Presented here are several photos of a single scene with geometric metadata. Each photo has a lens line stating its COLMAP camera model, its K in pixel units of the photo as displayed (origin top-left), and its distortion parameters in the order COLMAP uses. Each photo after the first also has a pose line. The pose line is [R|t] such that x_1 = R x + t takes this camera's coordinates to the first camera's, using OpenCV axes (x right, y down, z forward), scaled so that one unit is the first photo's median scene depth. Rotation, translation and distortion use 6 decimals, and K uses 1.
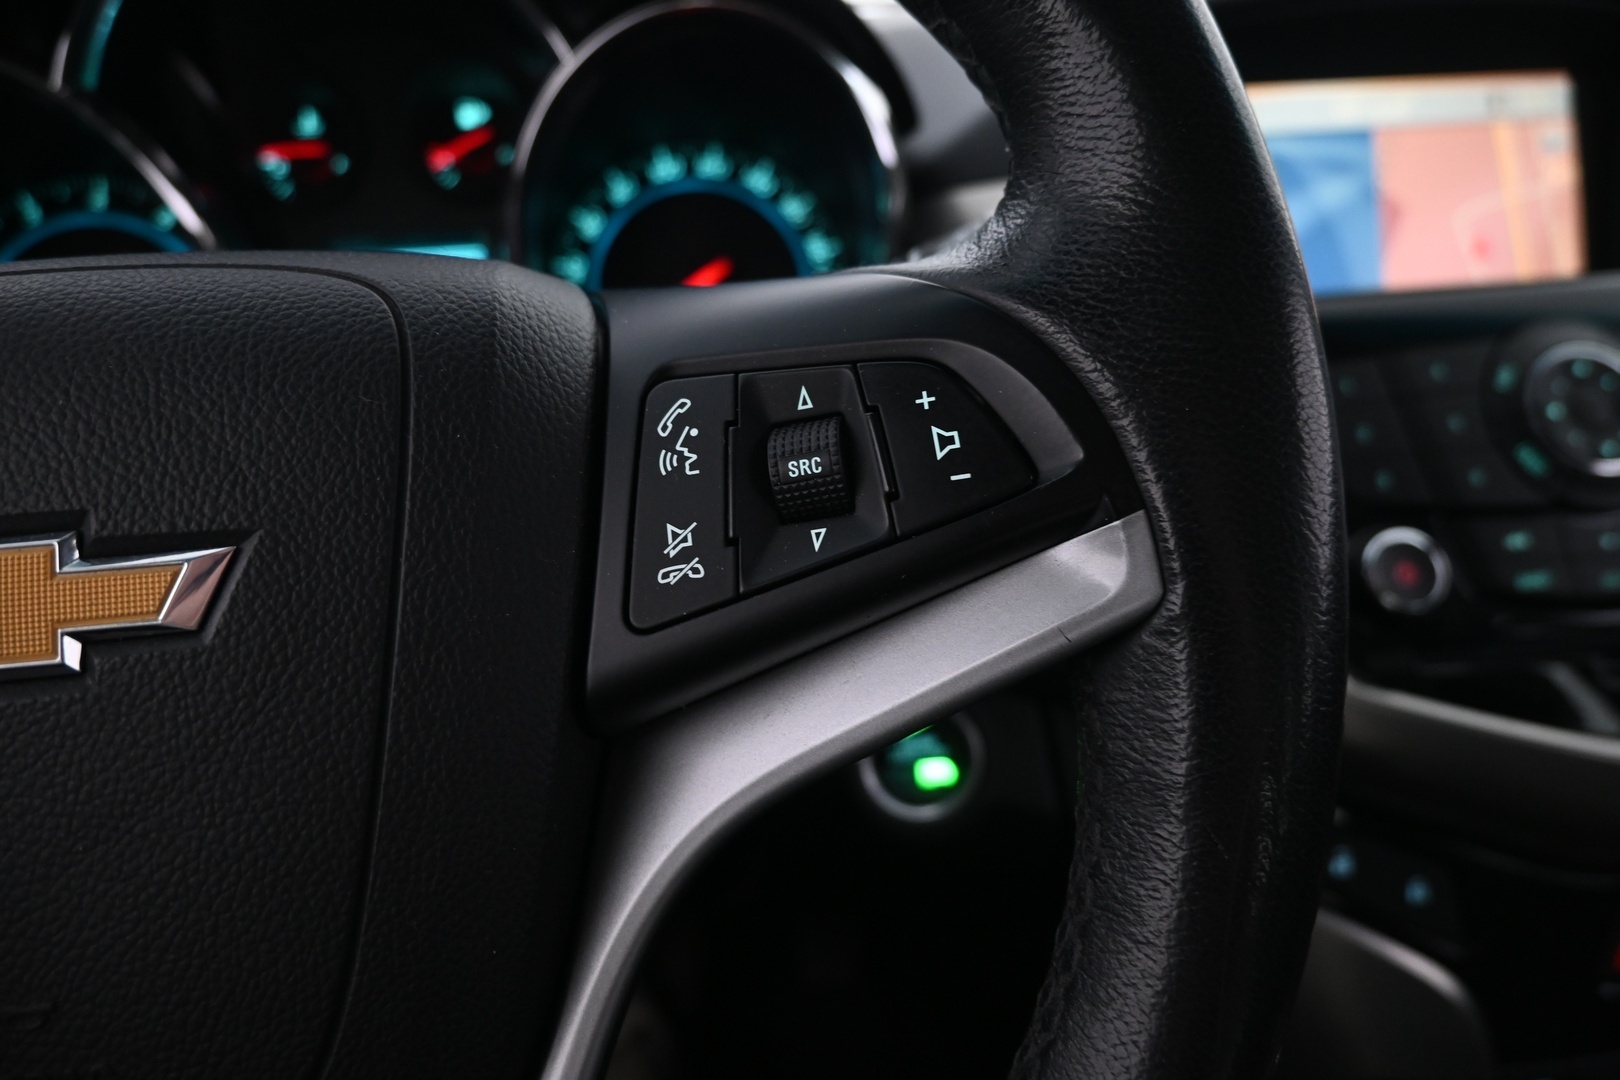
lens RADIAL K [[1123.6, 0, 817.4], [0, 1123.6, 544.4], [0, 0, 1]] dist [-0.000585, -0.001830]
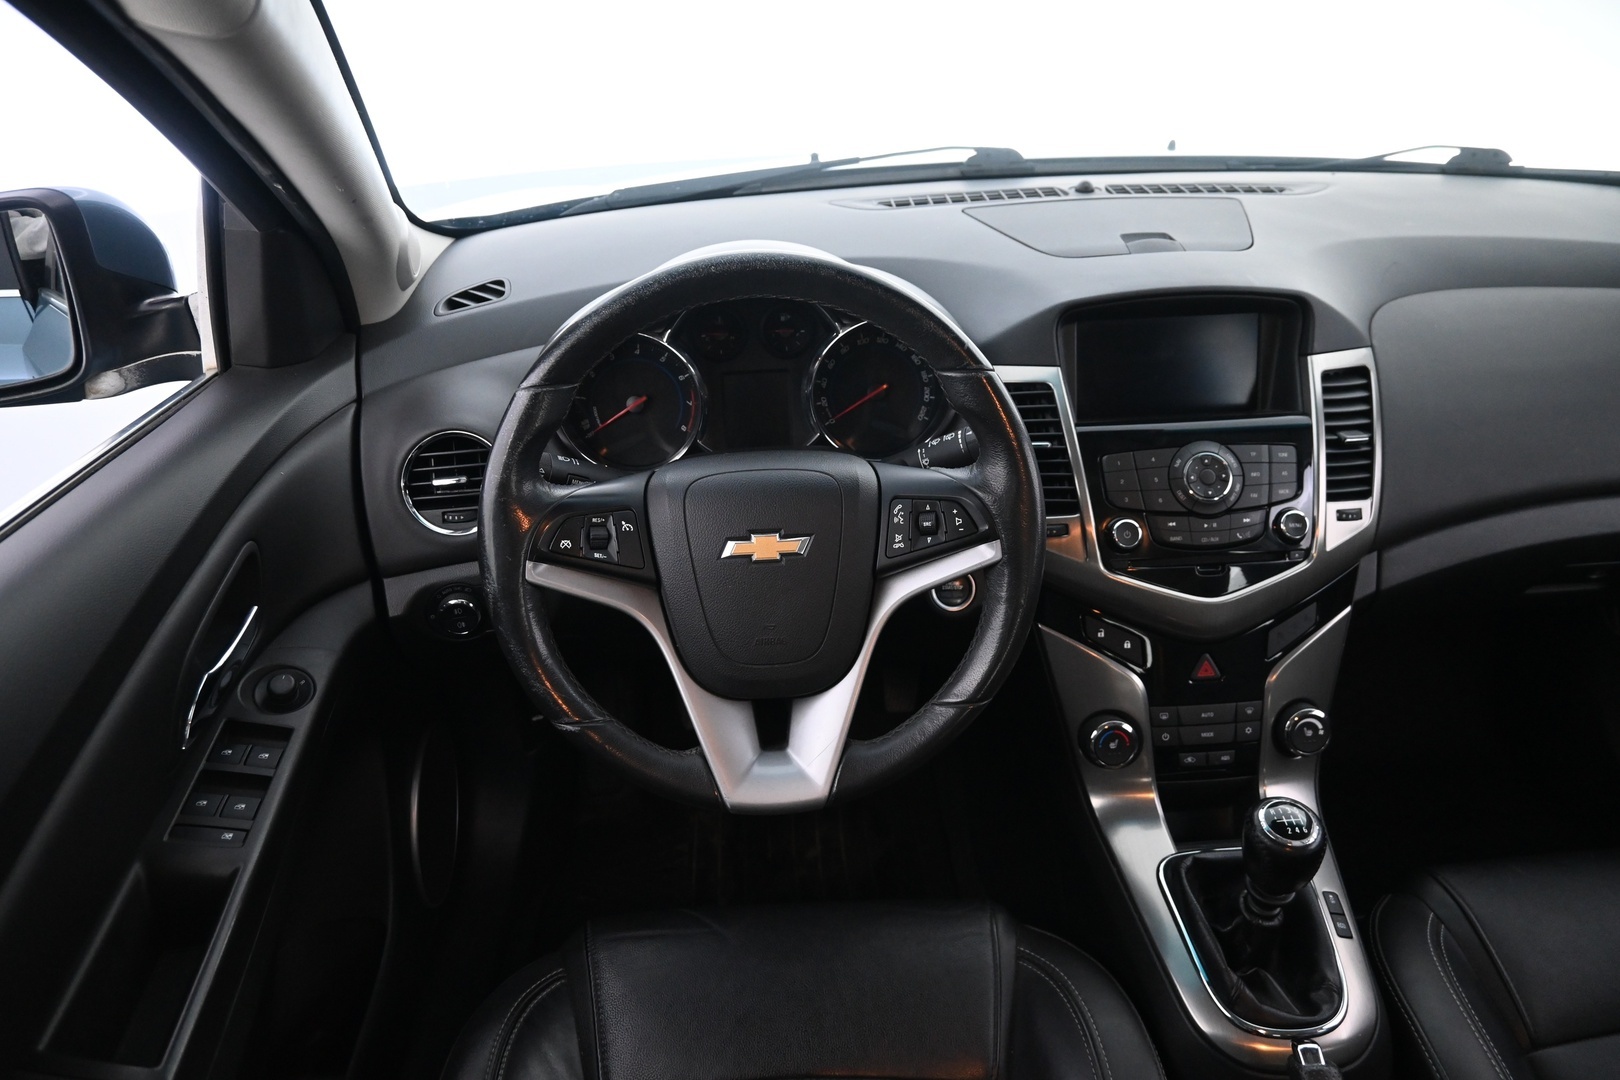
lens RADIAL K [[1123.6, 0, 810.1], [0, 1123.6, 526.9], [0, 0, 1]] dist [-0.000585, -0.001830]
pose [[0.996948, 0.058172, -0.052068, -0.241524], [-0.049996, 0.987948, 0.146490, -0.684426], [0.059962, -0.143440, 0.987841, -3.437211]]
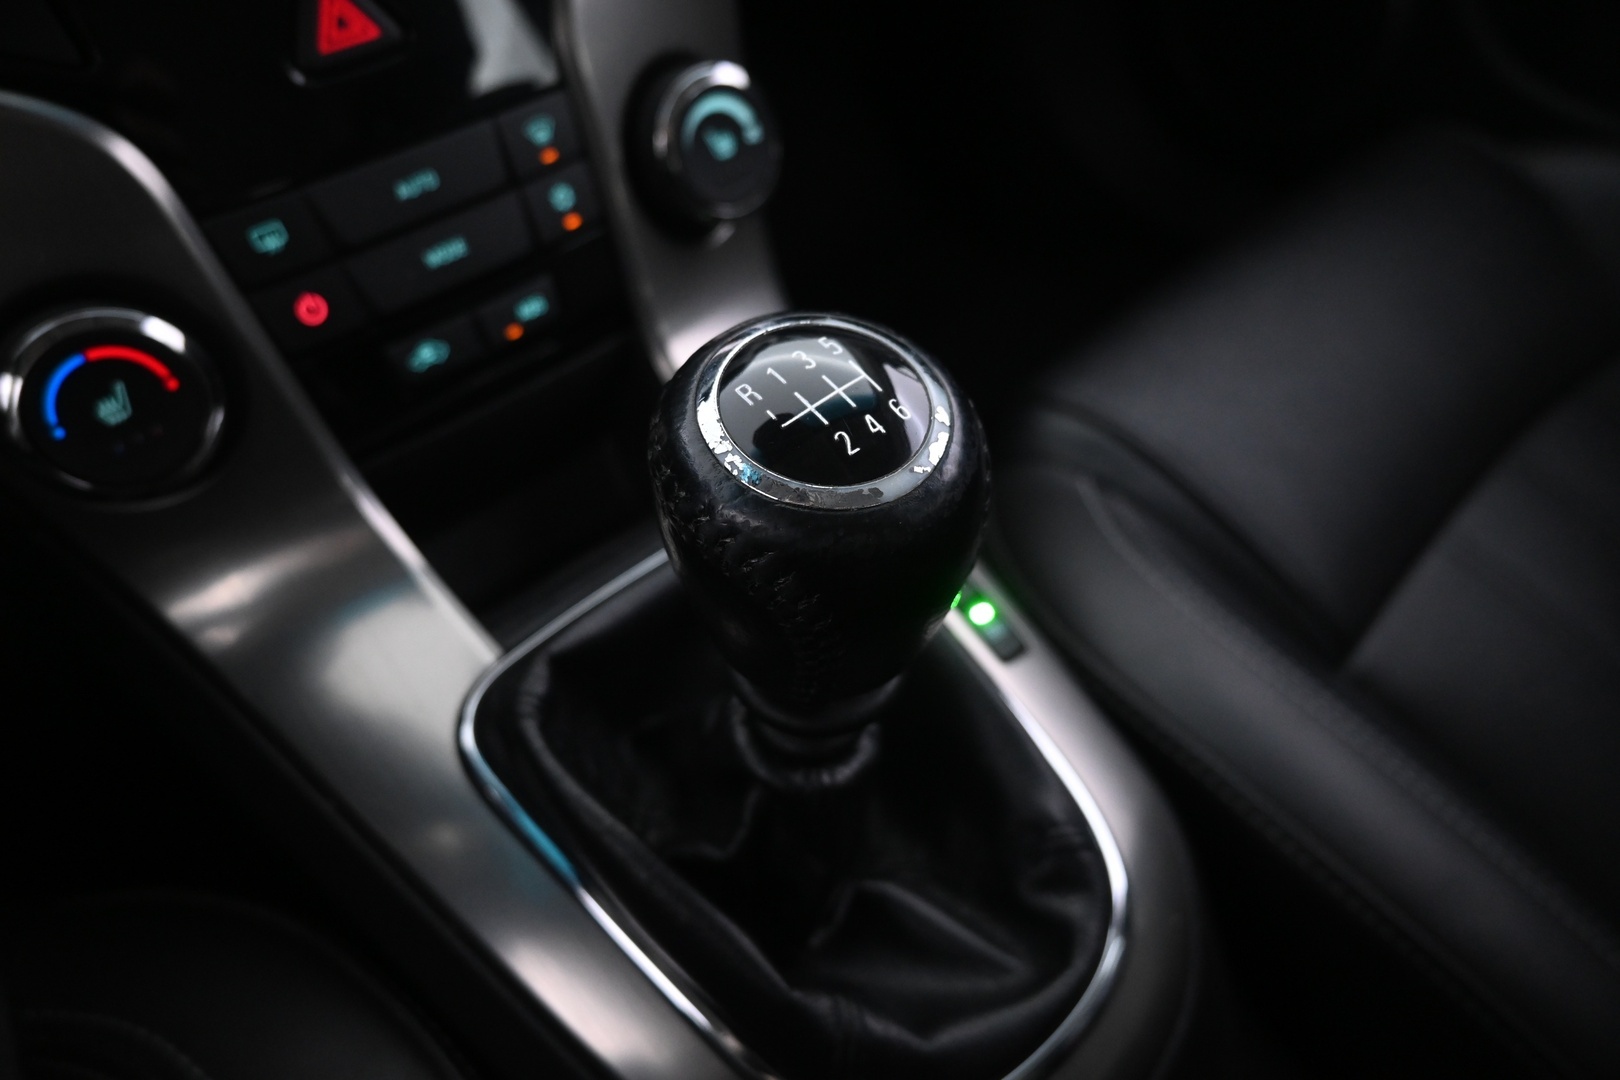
lens RADIAL K [[1123.6, 0, 816.5], [0, 1123.6, 543.5], [0, 0, 1]] dist [-0.000585, -0.001830]
pose [[0.828535, -0.382221, 0.409191, 1.073081], [0.174763, 0.870795, 0.459537, 0.725476], [-0.531966, -0.309231, 0.788282, 0.217410]]
